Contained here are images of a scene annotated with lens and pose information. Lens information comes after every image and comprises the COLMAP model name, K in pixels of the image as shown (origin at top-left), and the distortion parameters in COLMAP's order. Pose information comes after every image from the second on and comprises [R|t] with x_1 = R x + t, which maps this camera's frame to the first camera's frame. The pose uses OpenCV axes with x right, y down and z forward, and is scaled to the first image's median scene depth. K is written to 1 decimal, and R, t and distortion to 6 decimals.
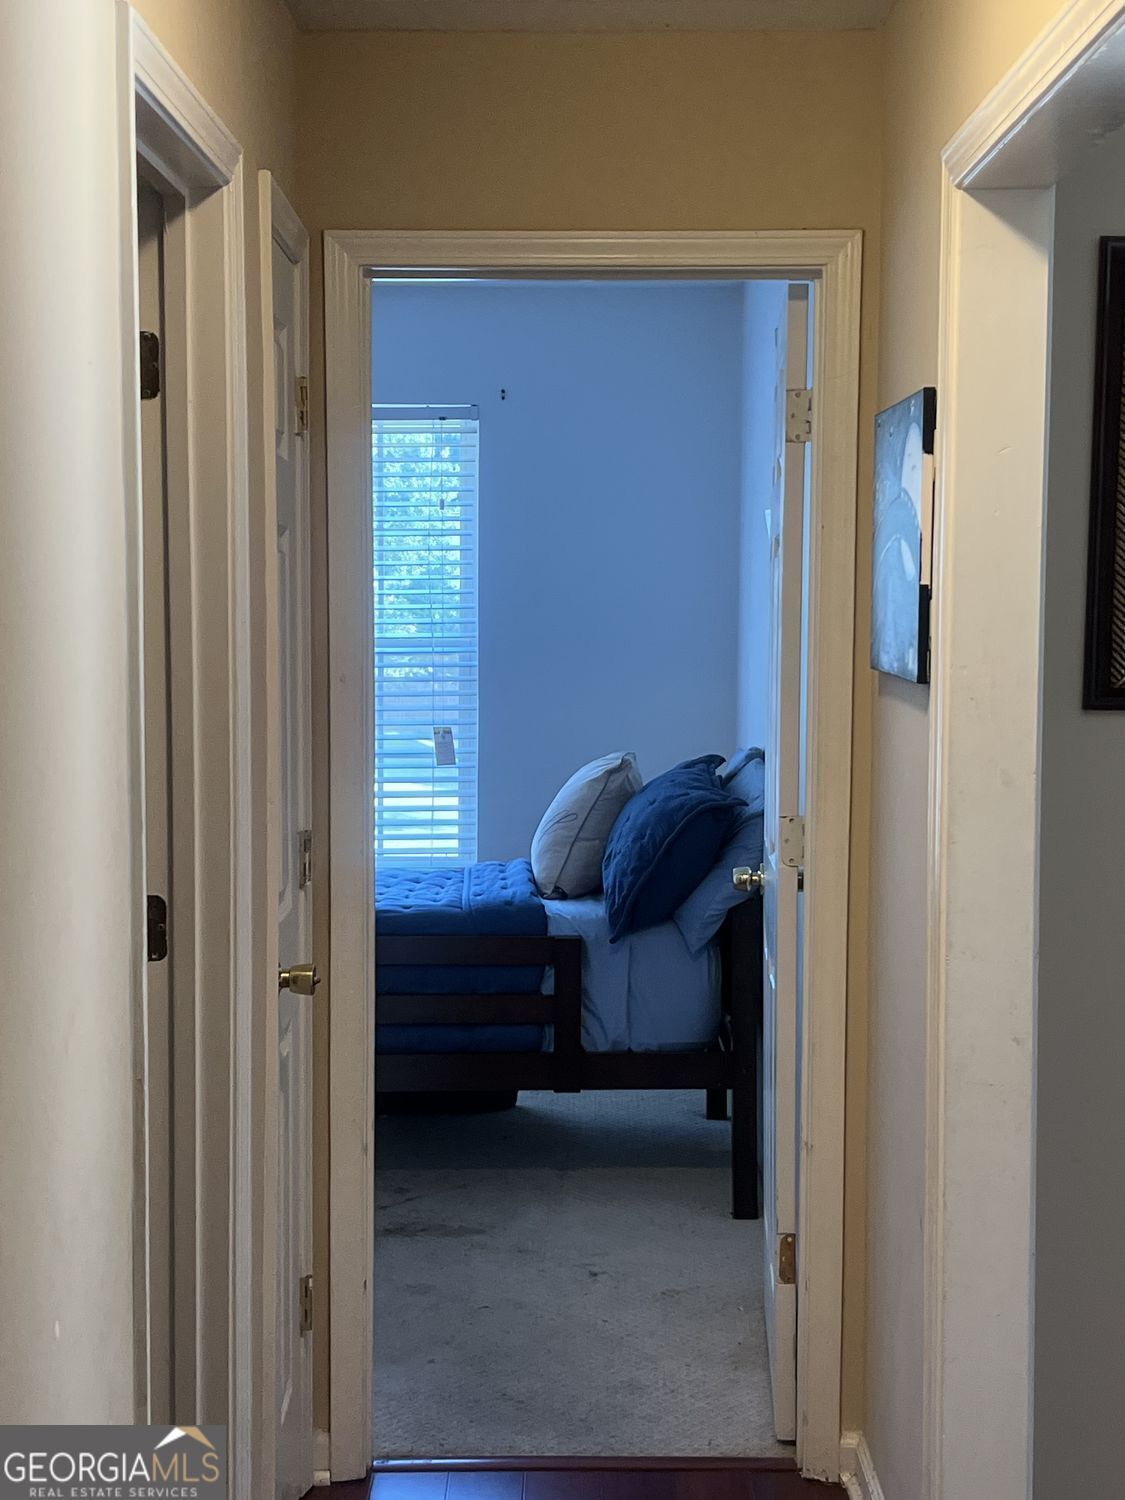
lens RADIAL K [[2264.4, 0, 562.3], [0, 2264.4, 751.6], [0, 0, 1]] dist [0.038737, 0.000000]
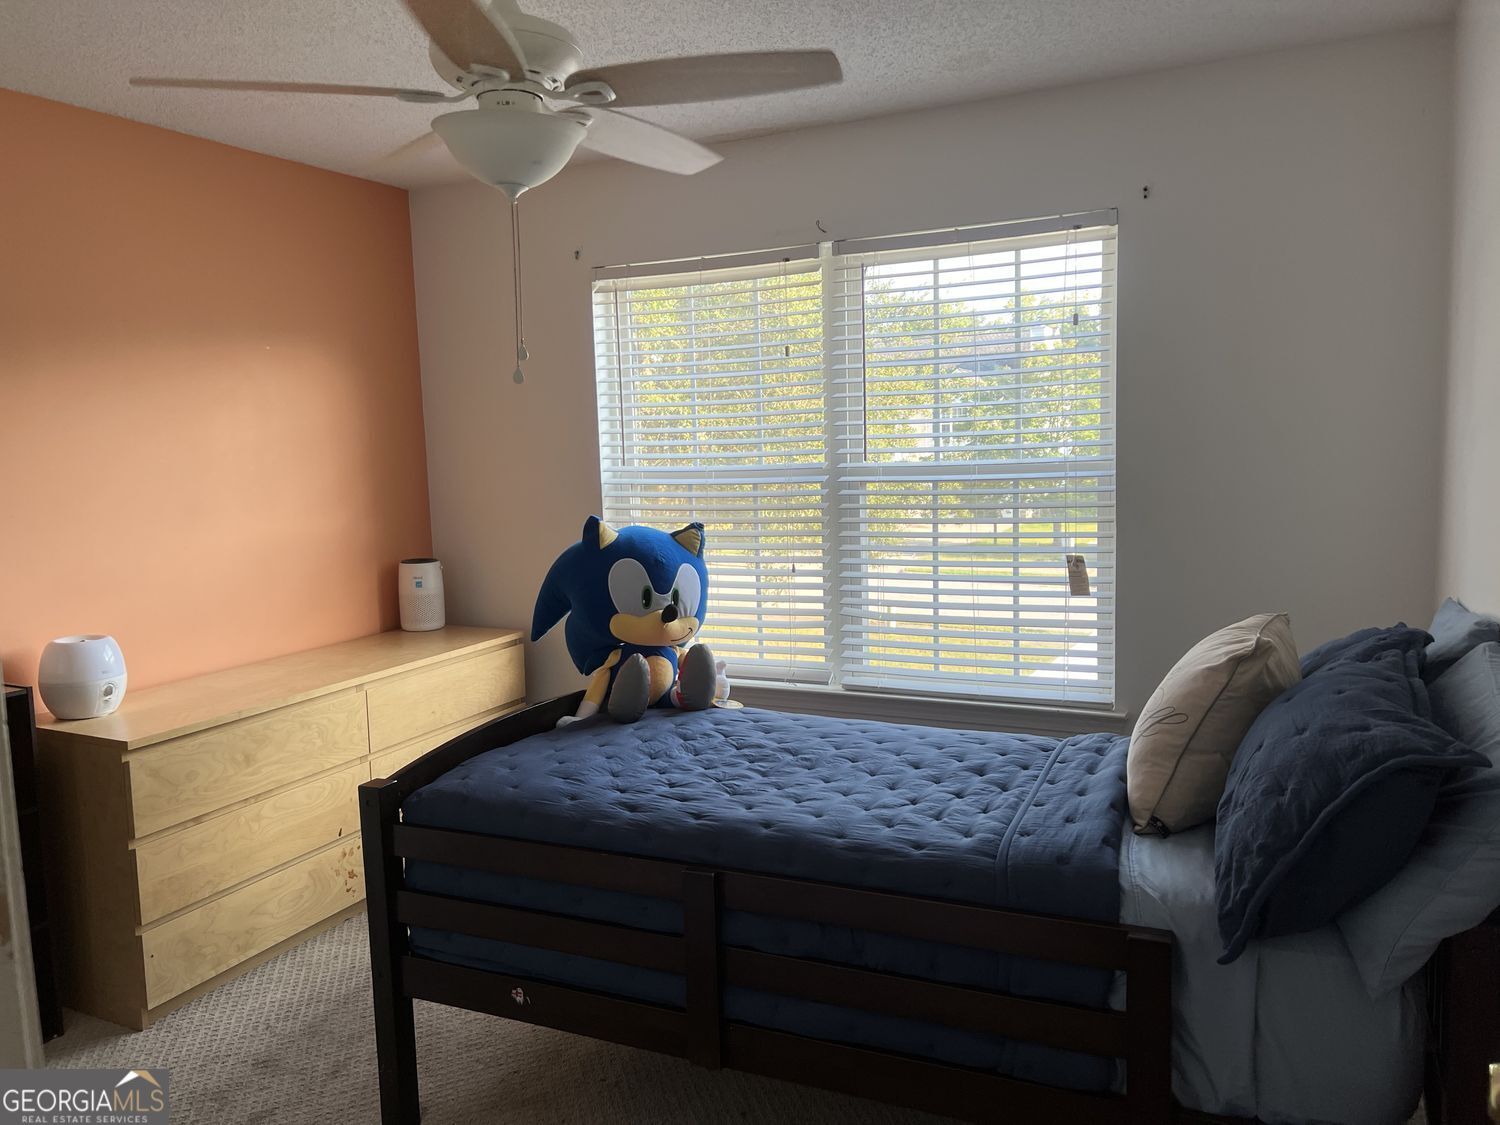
lens RADIAL K [[1121.9, 0, 742.8], [0, 1121.9, 552.0], [0, 0, 1]] dist [0.009897, -0.017362]
pose [[0.897636, 0.011302, -0.440593, 0.037183], [0.004409, 0.999391, 0.034619, -0.036866], [0.440716, -0.033018, 0.897039, 0.654644]]
